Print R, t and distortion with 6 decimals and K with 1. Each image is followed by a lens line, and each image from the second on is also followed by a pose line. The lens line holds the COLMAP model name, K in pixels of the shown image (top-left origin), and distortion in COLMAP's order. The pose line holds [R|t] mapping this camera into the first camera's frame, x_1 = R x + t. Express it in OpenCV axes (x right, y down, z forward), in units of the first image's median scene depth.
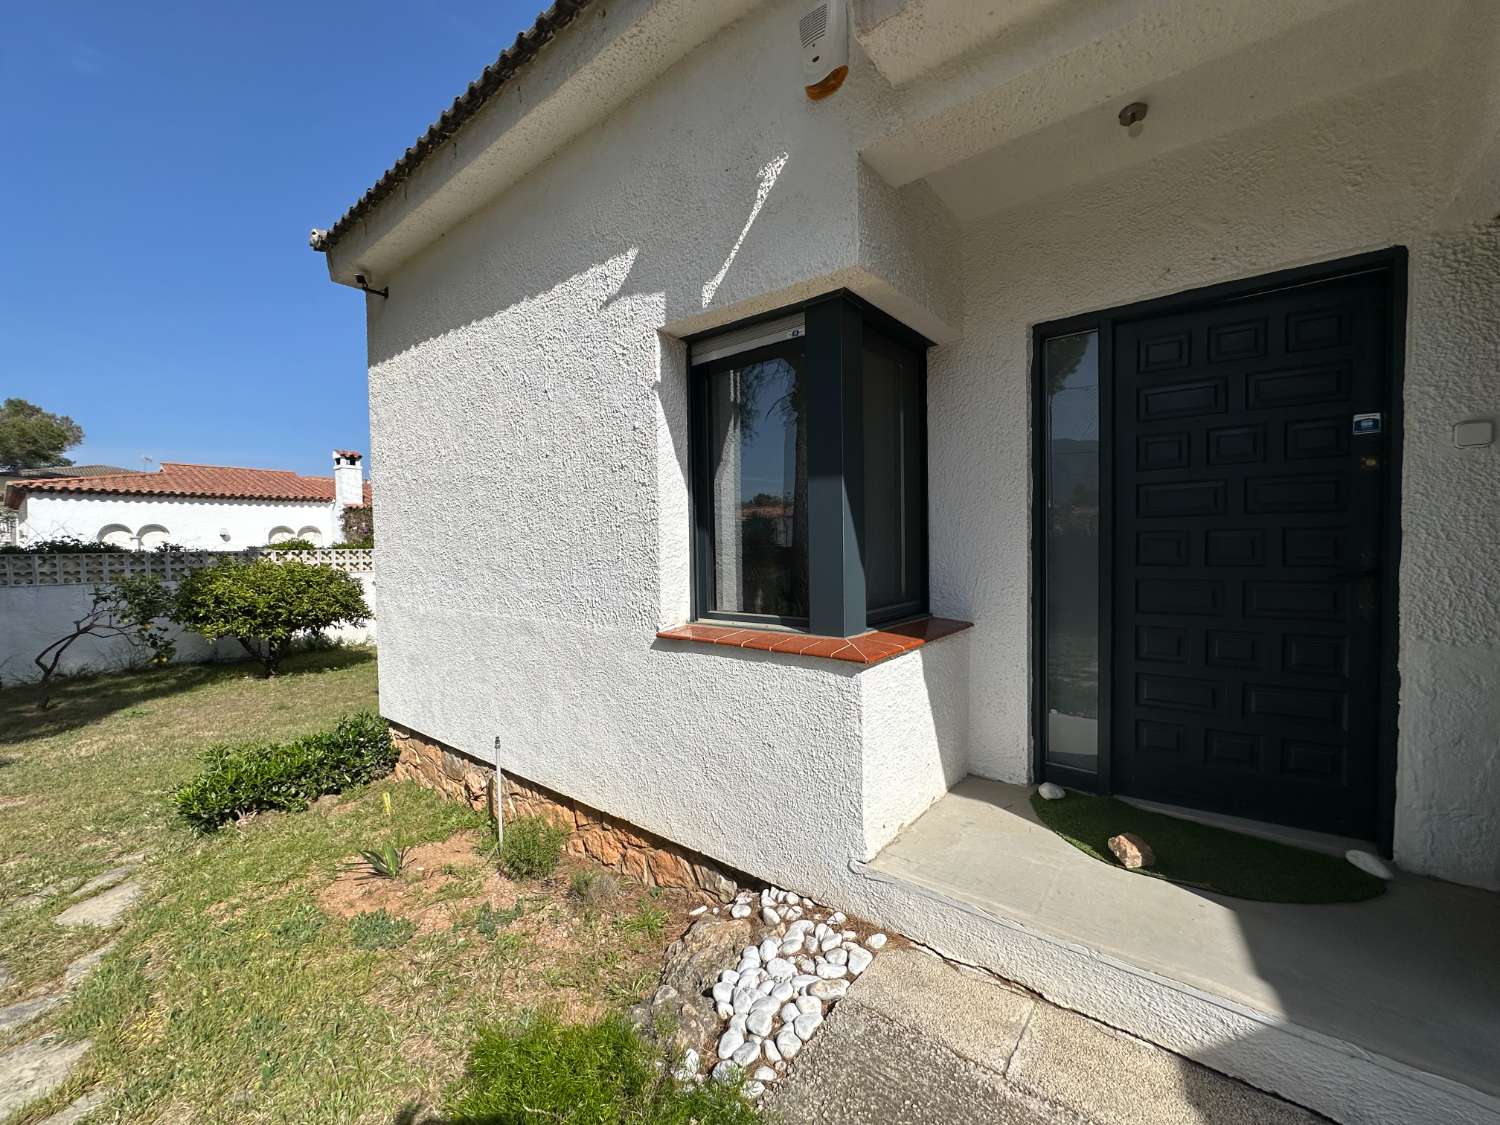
lens RADIAL K [[599.9, 0, 751.1], [0, 599.9, 564.1], [0, 0, 1]] dist [-0.000998, 0.000181]
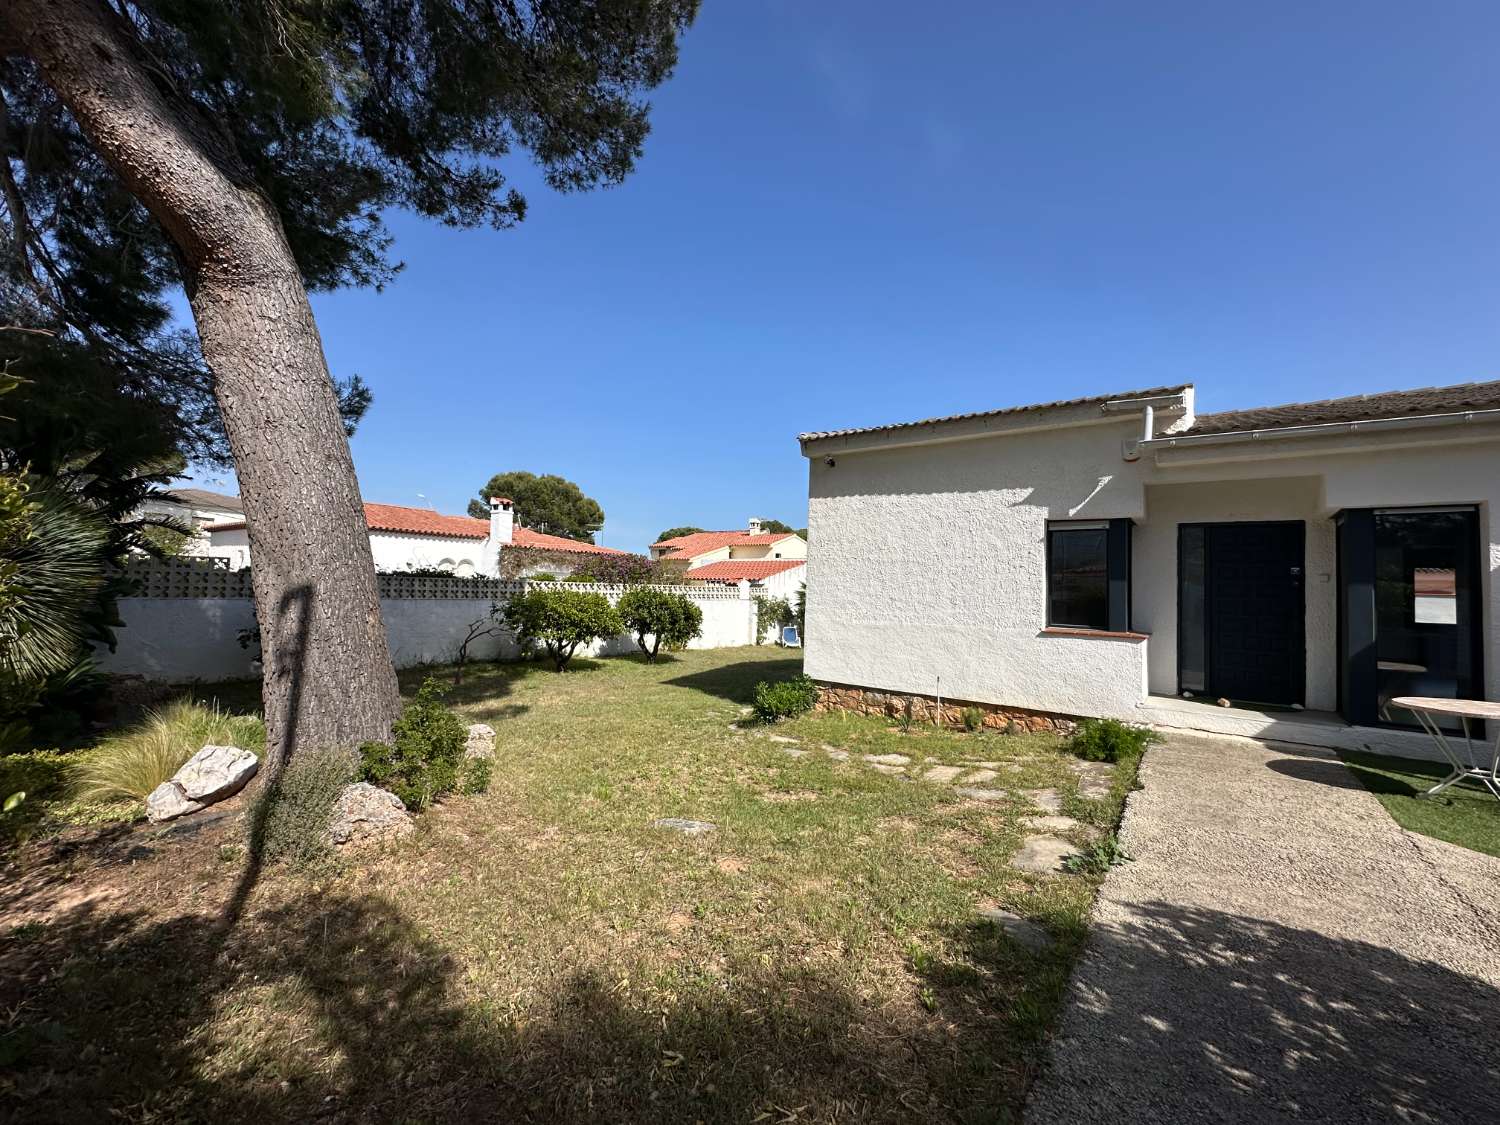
lens RADIAL K [[599.9, 0, 748.1], [0, 599.9, 560.6], [0, 0, 1]] dist [-0.000998, 0.000181]
pose [[0.998412, 0.049038, 0.027719, -0.508046], [-0.046657, 0.995636, -0.080825, 0.026253], [-0.031562, 0.079403, 0.996343, -0.539886]]
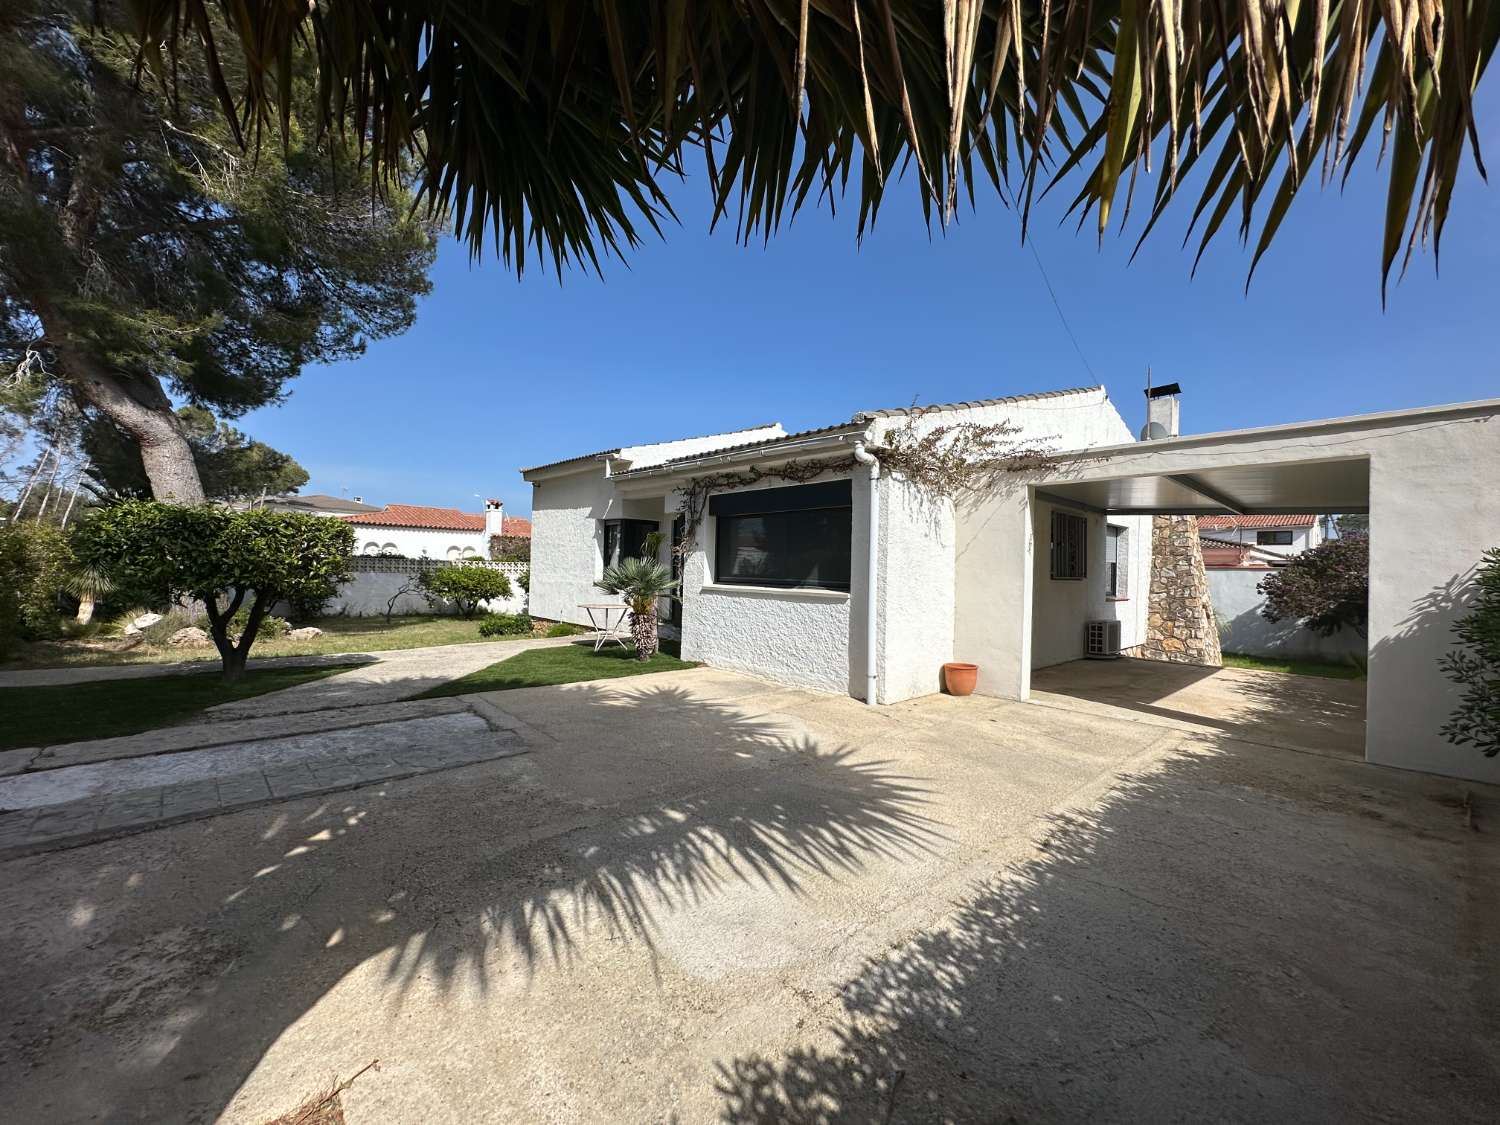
lens RADIAL K [[599.9, 0, 746.4], [0, 599.9, 560.8], [0, 0, 1]] dist [-0.000998, 0.000181]
pose [[0.988124, 0.040562, -0.148211, 0.570646], [-0.047943, 0.997764, -0.046566, 0.035241], [0.145991, 0.053118, 0.987859, -1.157486]]
